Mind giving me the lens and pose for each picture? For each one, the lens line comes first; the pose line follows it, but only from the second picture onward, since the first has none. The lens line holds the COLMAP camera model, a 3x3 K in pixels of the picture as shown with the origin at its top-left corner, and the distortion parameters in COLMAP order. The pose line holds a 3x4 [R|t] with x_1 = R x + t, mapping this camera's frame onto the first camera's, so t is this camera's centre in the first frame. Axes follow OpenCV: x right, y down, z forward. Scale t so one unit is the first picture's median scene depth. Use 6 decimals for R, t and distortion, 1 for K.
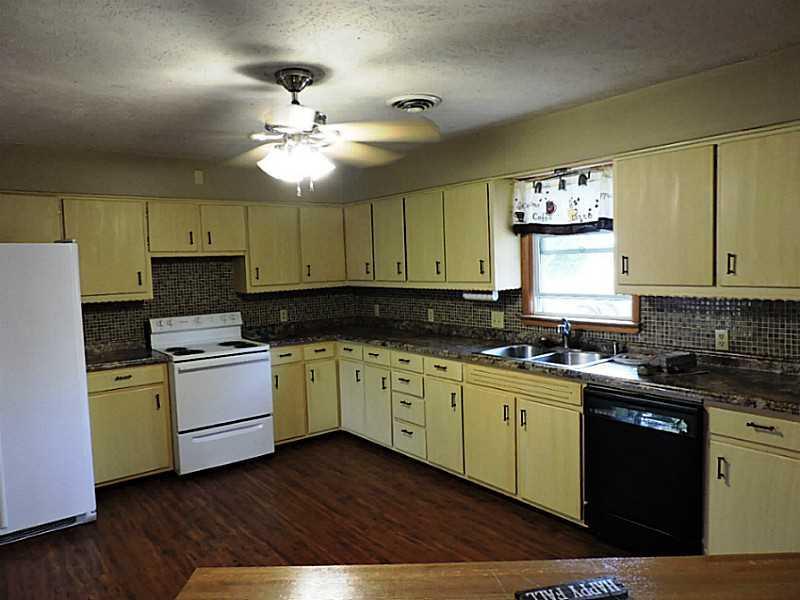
lens RADIAL K [[566.8, 0, 402.5], [0, 566.8, 302.7], [0, 0, 1]] dist [-0.003905, 0.000204]
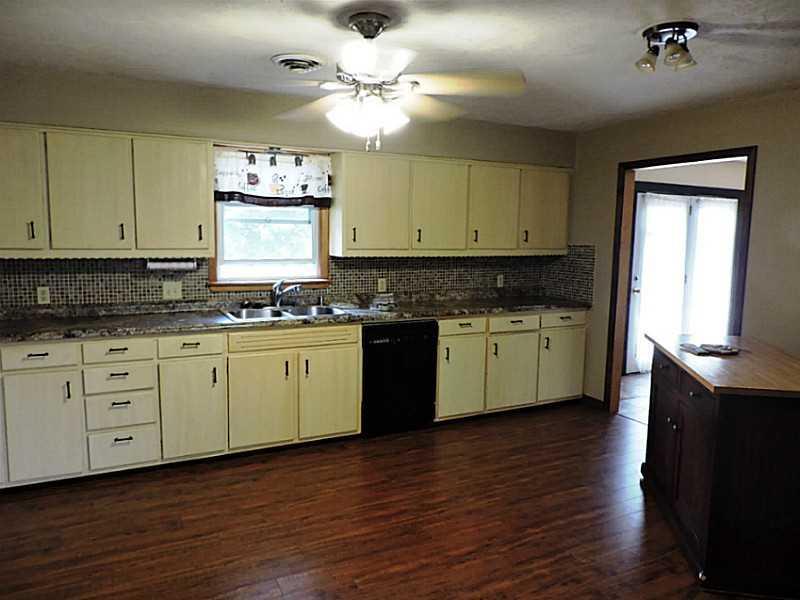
lens RADIAL K [[566.8, 0, 424.3], [0, 566.8, 290.1], [0, 0, 1]] dist [-0.003905, 0.000204]
pose [[0.183126, -0.075795, 0.980163, -0.760229], [0.041957, 0.996718, 0.069236, -0.018609], [-0.982194, 0.028446, 0.185705, 0.491114]]
